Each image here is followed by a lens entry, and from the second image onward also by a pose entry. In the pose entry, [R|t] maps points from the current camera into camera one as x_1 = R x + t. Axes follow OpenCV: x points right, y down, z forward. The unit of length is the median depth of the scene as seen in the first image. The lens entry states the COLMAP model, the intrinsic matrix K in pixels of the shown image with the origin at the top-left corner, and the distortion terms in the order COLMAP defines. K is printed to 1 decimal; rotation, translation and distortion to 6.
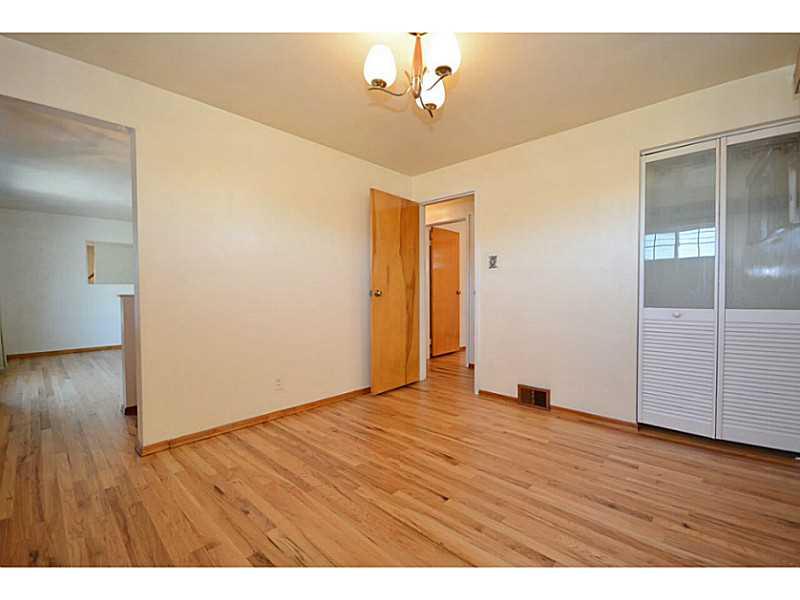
lens RADIAL K [[368.0, 0, 416.0], [0, 368.0, 302.7], [0, 0, 1]] dist [-0.000509, 0.000100]
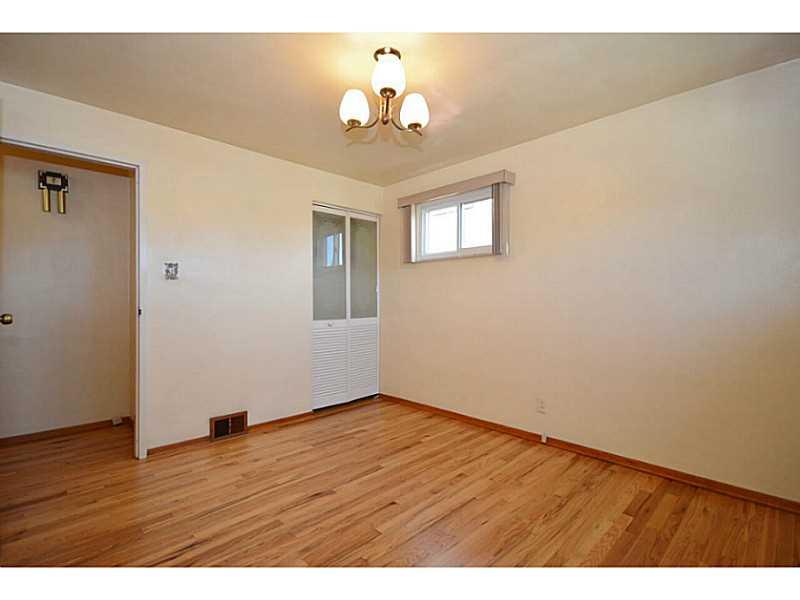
lens RADIAL K [[368.0, 0, 416.0], [0, 368.0, 302.7], [0, 0, 1]] dist [-0.000509, 0.000100]
pose [[0.030337, -0.000273, 0.999540, -0.721134], [0.031706, 0.999497, -0.000689, -0.039299], [-0.999037, 0.031712, 0.030331, 0.635642]]
